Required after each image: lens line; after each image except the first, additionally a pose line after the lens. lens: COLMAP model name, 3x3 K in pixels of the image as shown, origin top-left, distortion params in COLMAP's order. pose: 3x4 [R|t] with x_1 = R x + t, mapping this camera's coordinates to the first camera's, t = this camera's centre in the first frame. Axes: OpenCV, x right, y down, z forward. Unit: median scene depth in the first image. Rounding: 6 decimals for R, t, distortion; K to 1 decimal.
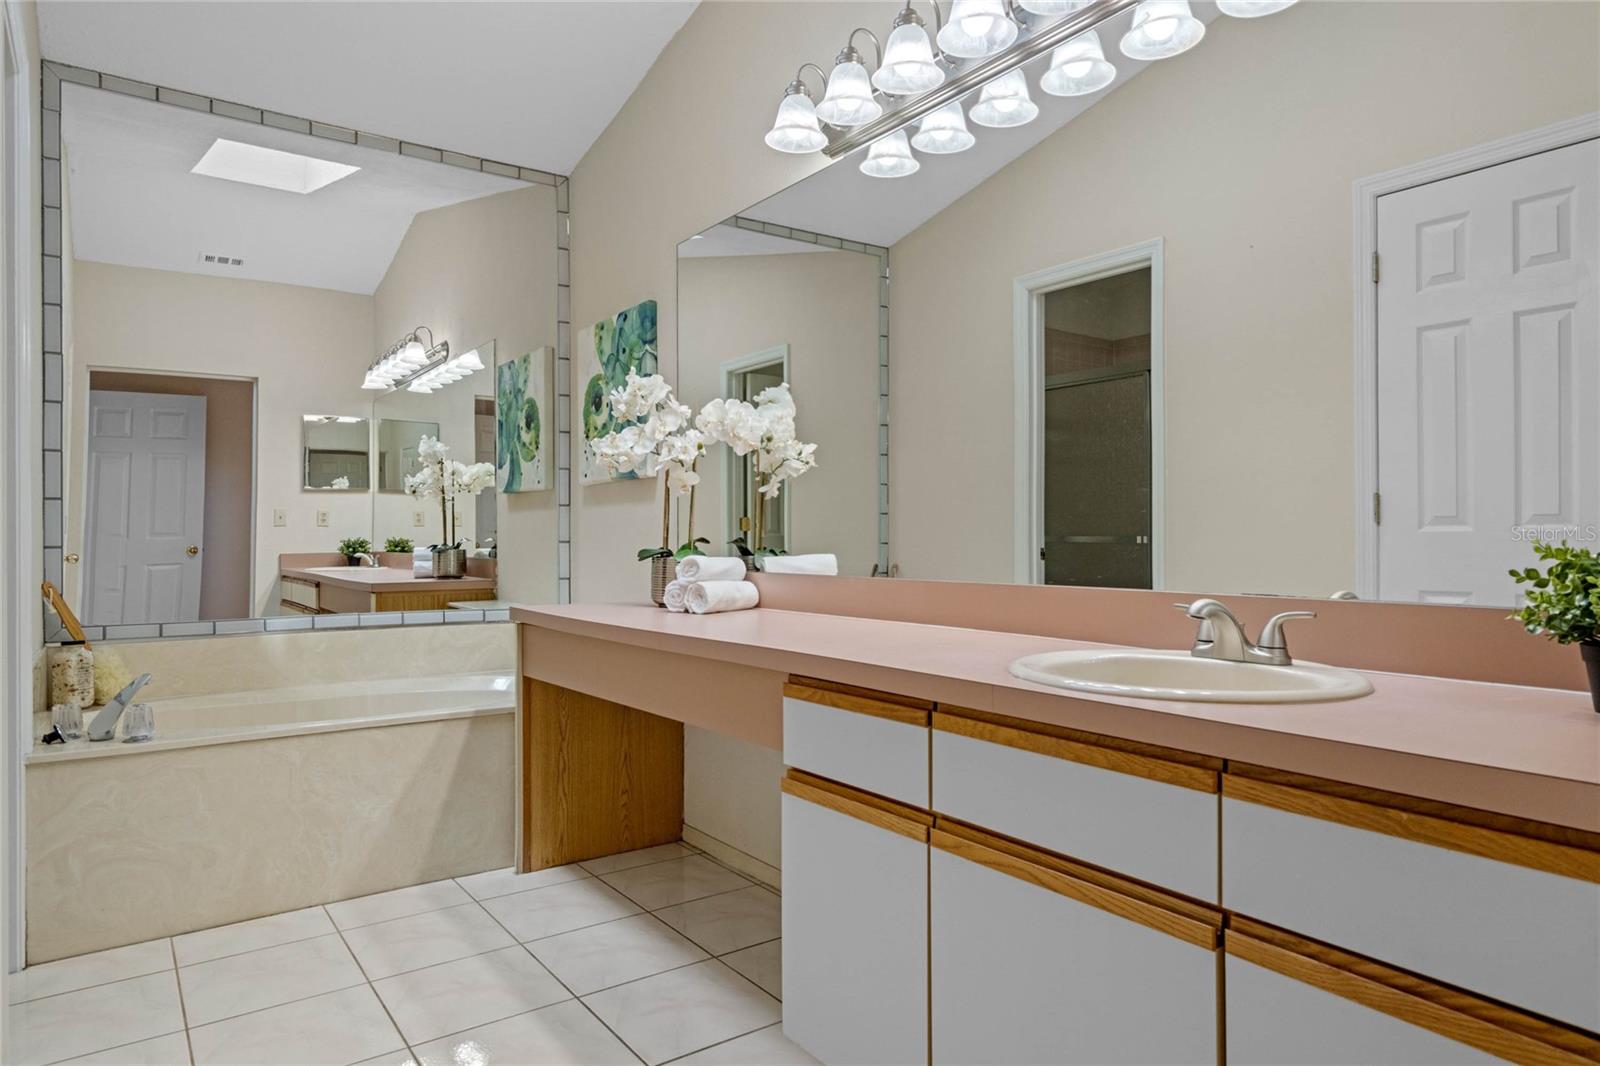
lens RADIAL K [[949.7, 0, 800.0], [0, 949.7, 533.0], [0, 0, 1]] dist [0.004760, 0.002257]
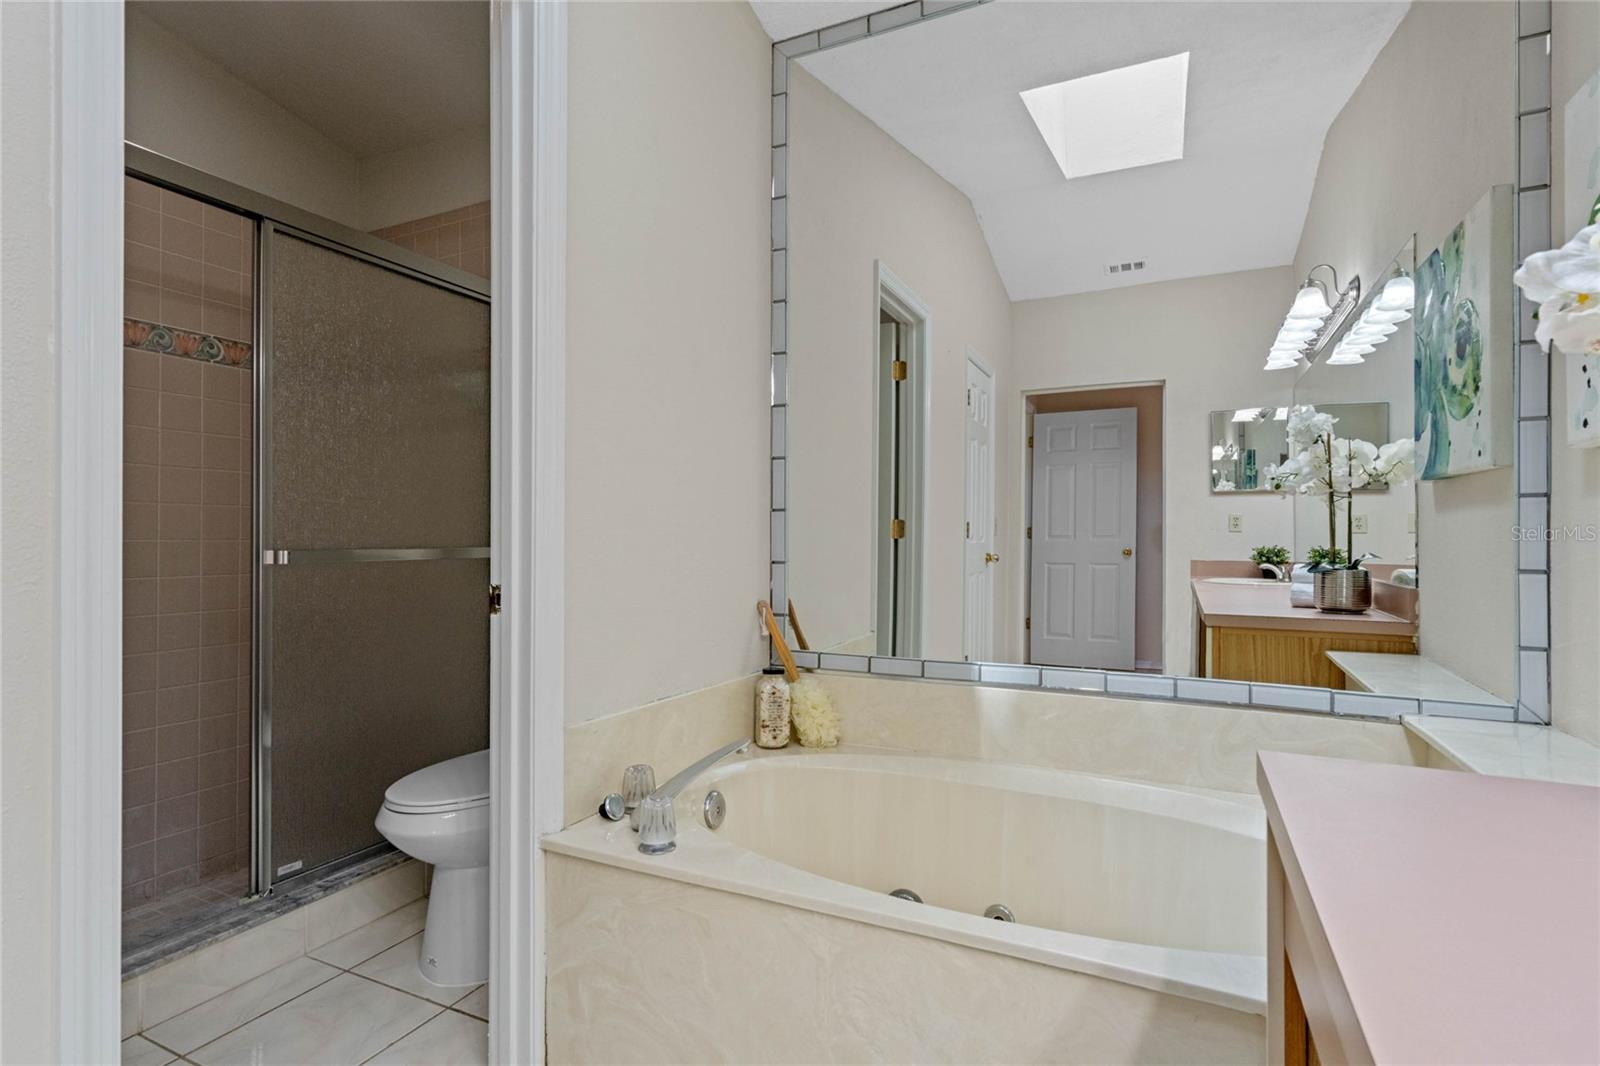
lens RADIAL K [[780.7, 0, 800.9], [0, 780.7, 528.5], [0, 0, 1]] dist [-0.022135, 0.026043]
pose [[0.476324, -0.004270, -0.879260, -0.070537], [-0.001306, 0.999984, -0.005564, -0.009050], [0.879269, 0.003799, 0.476310, 0.435364]]
